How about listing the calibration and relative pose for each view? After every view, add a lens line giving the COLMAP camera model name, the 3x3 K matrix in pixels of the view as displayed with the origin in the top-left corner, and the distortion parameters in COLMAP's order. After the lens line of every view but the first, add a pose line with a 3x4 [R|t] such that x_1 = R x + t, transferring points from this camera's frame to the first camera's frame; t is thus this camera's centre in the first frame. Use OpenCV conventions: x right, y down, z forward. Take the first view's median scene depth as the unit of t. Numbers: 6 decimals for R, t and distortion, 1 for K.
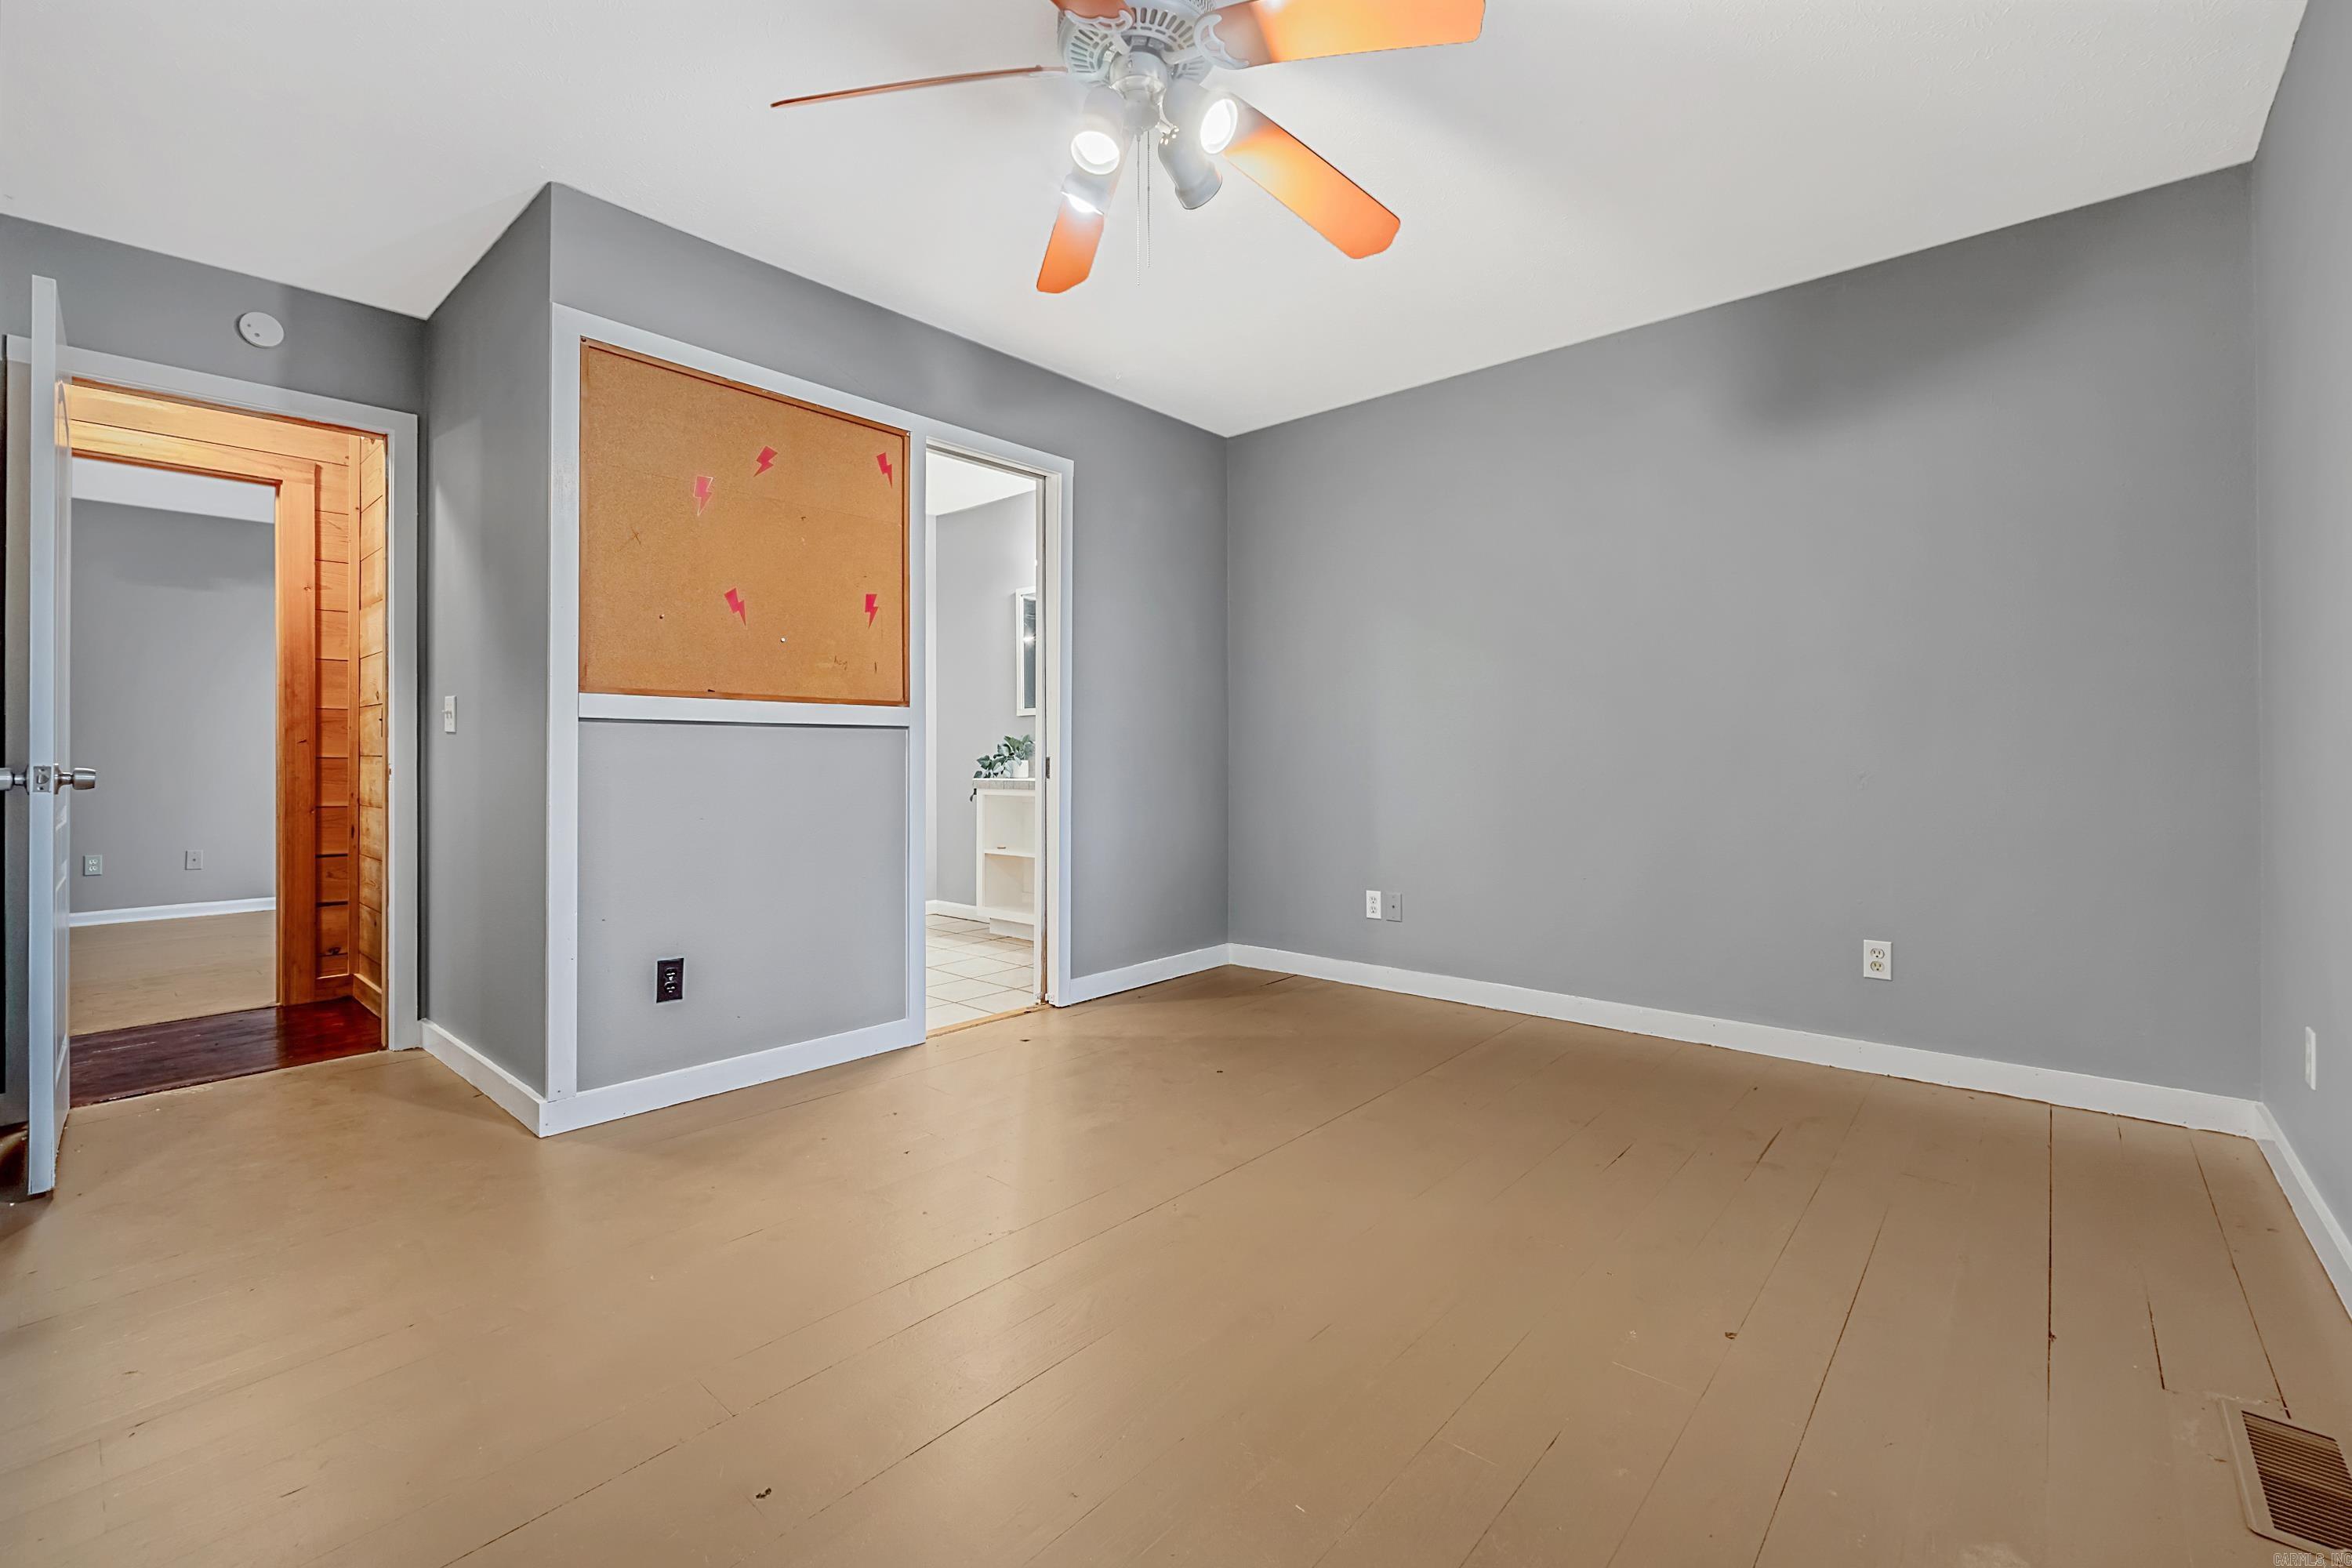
lens RADIAL K [[1001.5, 0, 1181.7], [0, 1001.5, 771.6], [0, 0, 1]] dist [-0.000380, -0.000090]
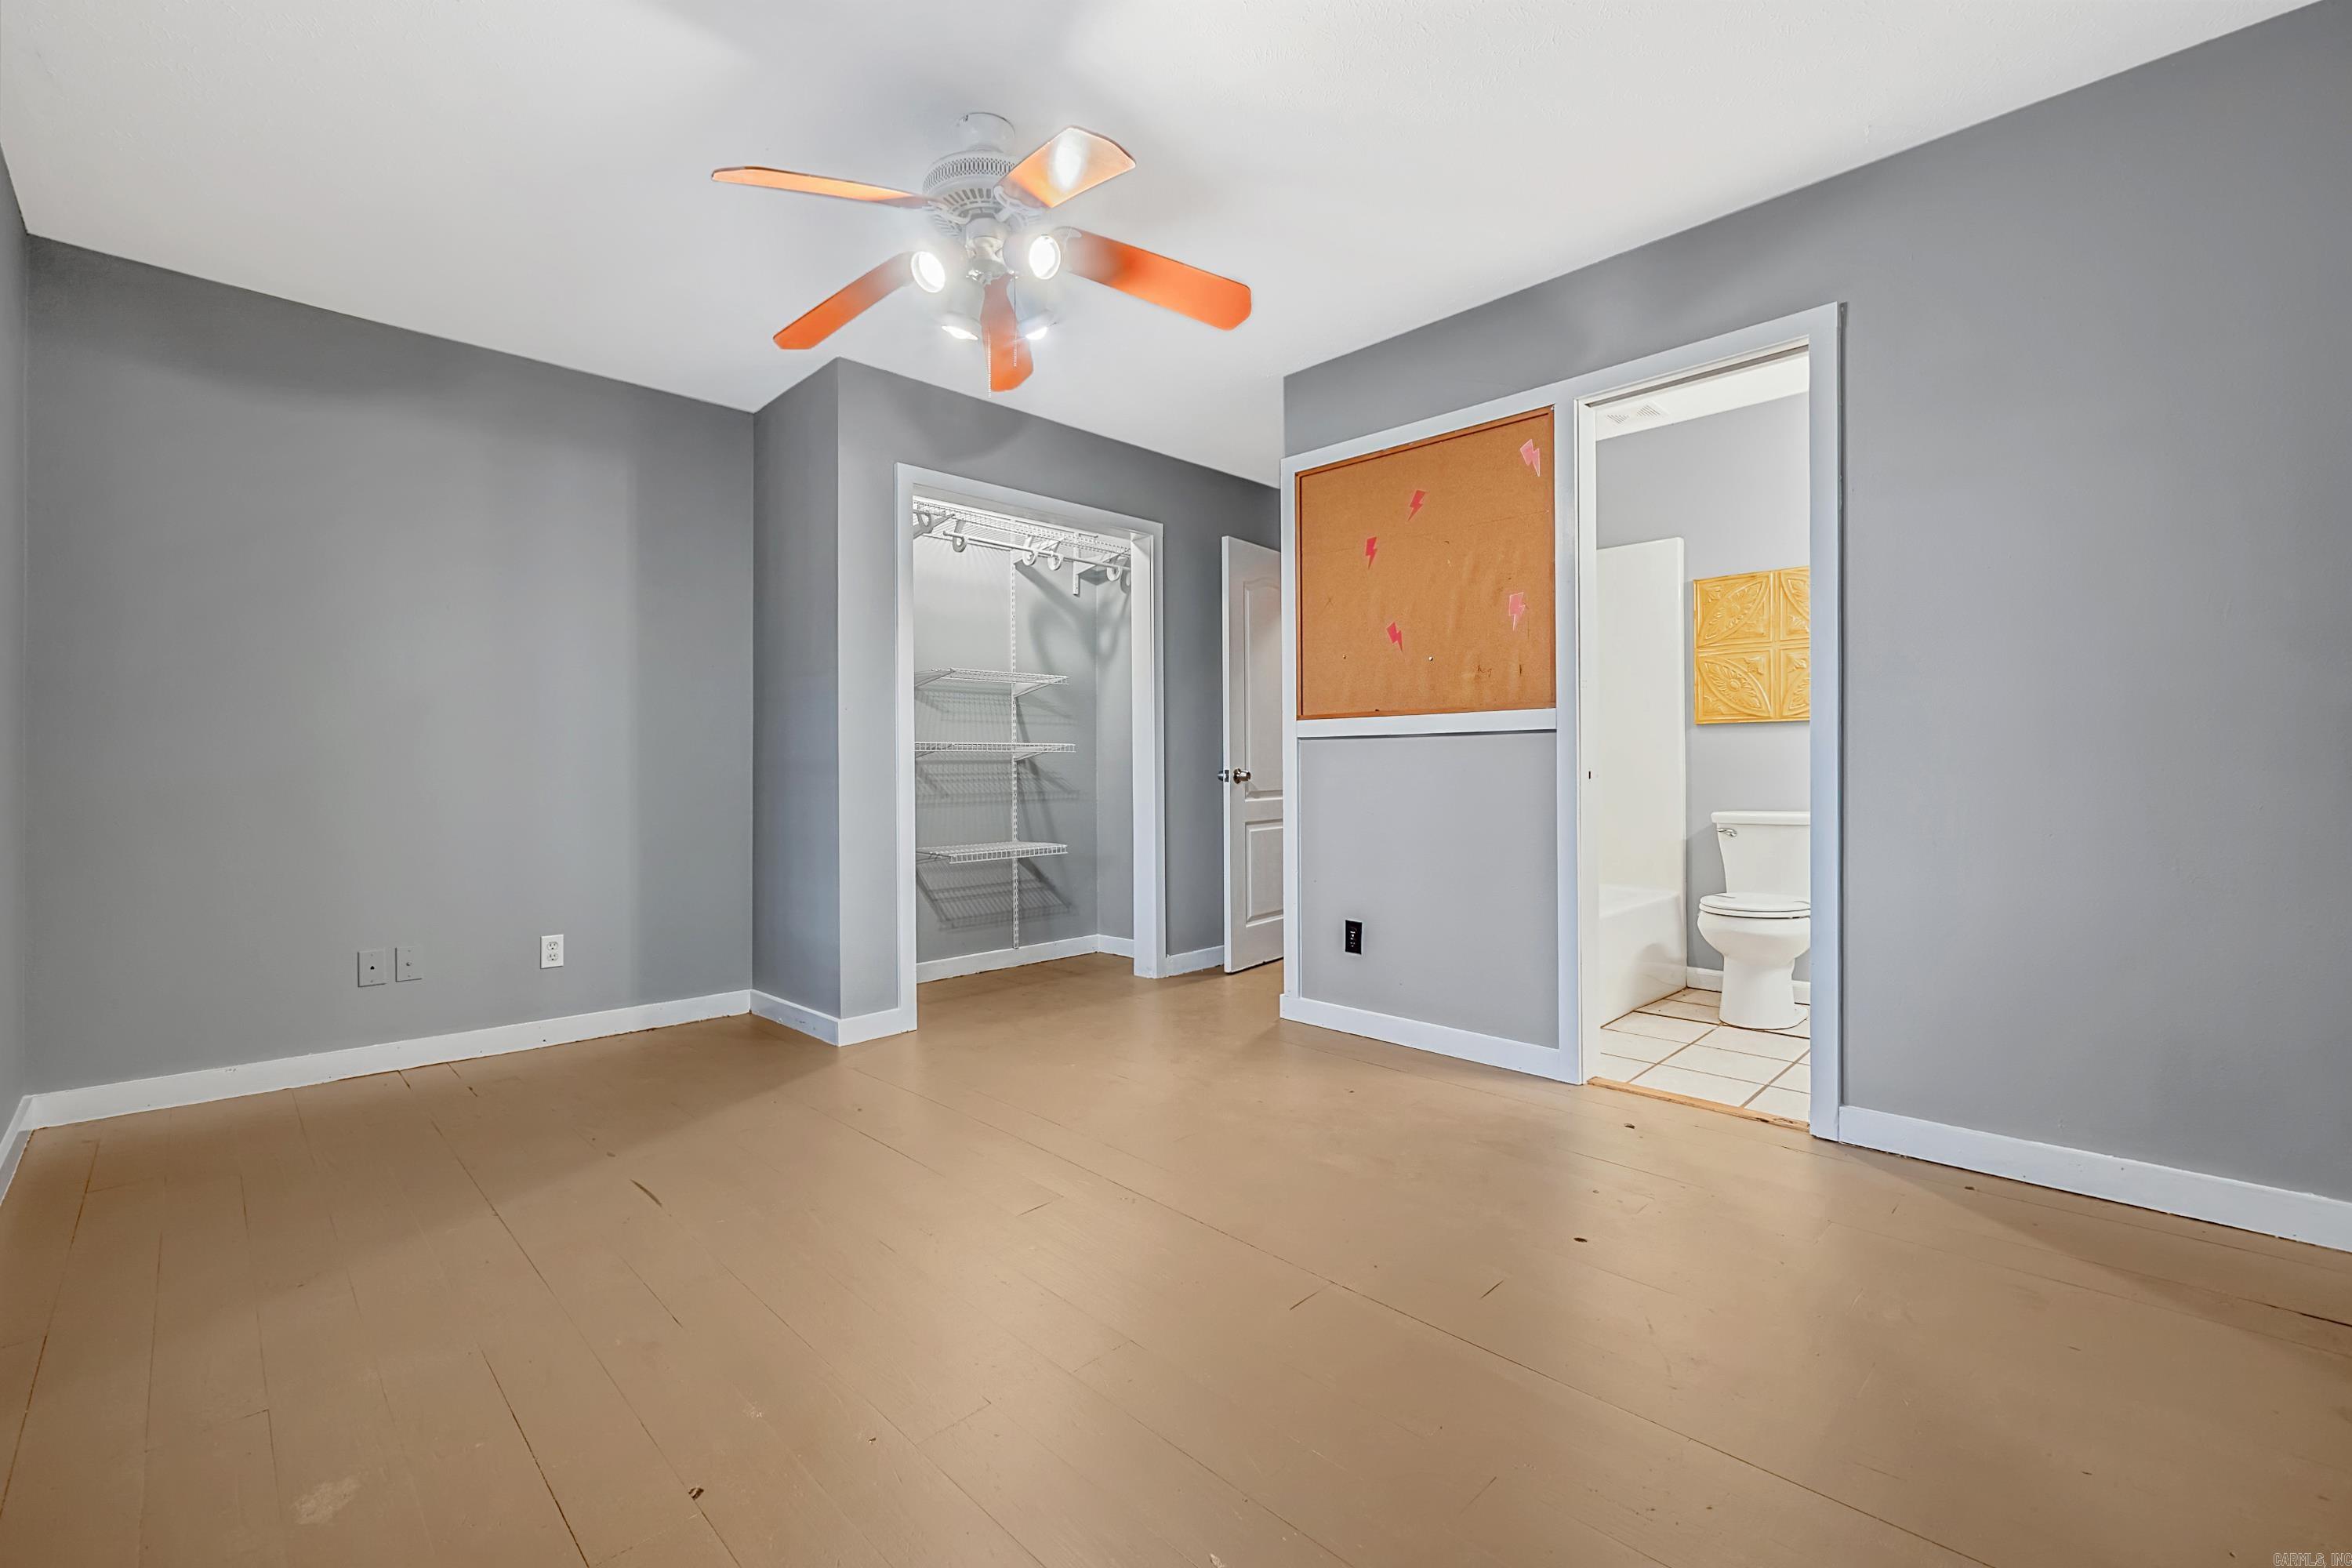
lens RADIAL K [[1001.5, 0, 1182.4], [0, 1001.5, 772.7], [0, 0, 1]] dist [-0.000380, -0.000090]
pose [[-0.066863, 0.012252, -0.997687, 0.742815], [0.000980, 0.999925, 0.012214, -0.018663], [0.997762, -0.000161, -0.066870, 0.811020]]
